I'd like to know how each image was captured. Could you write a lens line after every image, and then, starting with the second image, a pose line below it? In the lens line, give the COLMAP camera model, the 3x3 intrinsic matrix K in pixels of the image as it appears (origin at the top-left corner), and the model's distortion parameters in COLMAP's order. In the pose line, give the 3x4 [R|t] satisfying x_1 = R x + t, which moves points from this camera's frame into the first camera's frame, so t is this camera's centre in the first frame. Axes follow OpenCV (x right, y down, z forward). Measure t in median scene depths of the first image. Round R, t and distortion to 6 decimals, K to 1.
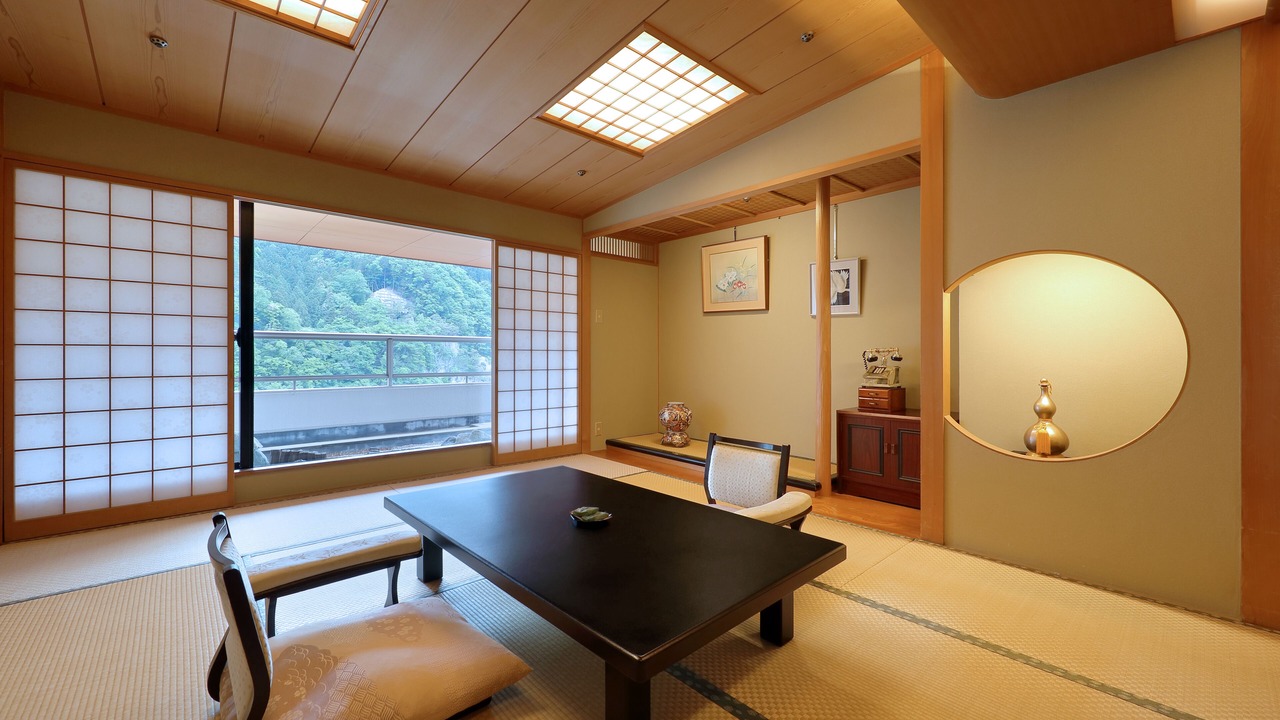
lens RADIAL K [[516.9, 0, 646.6], [0, 516.9, 350.2], [0, 0, 1]] dist [0.009945, -0.000629]
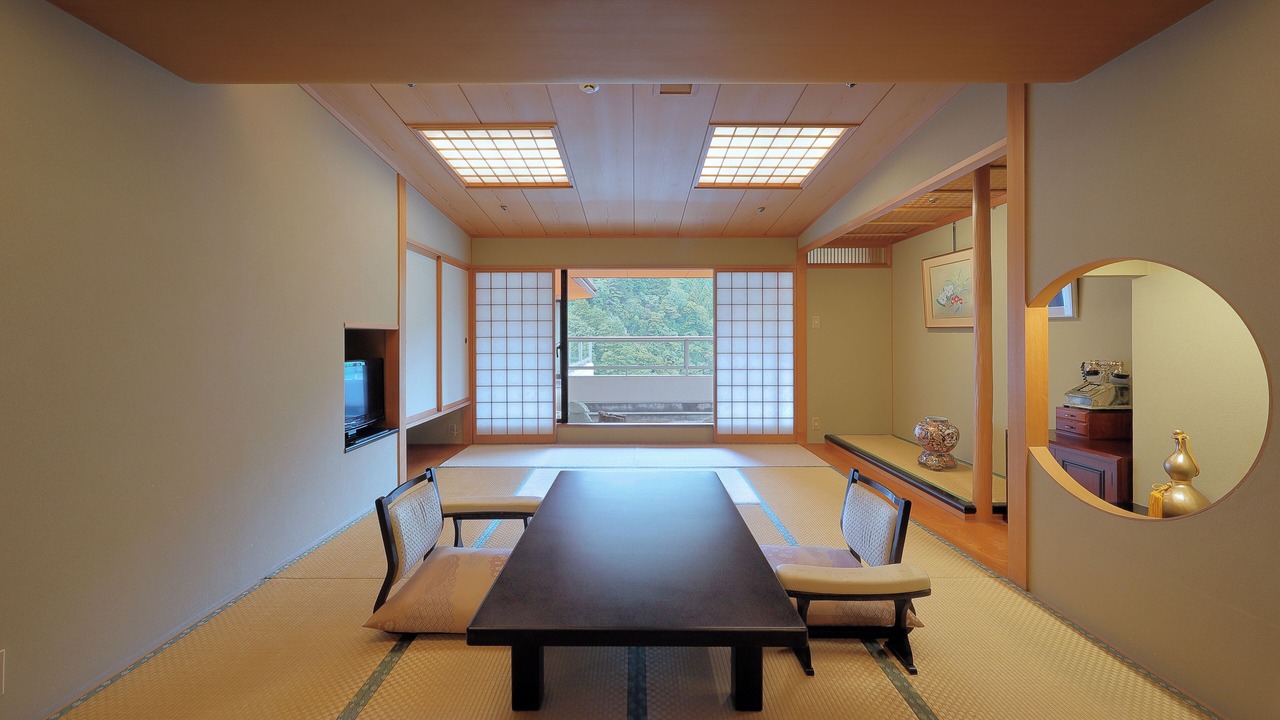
lens RADIAL K [[498.0, 0, 641.2], [0, 498.0, 337.7], [0, 0, 1]] dist [-0.005568, -0.000129]
pose [[0.742886, -0.006707, -0.669384, 0.398609], [0.008895, 0.999960, -0.000148, -0.041048], [0.669358, -0.005844, 0.742917, -0.047142]]
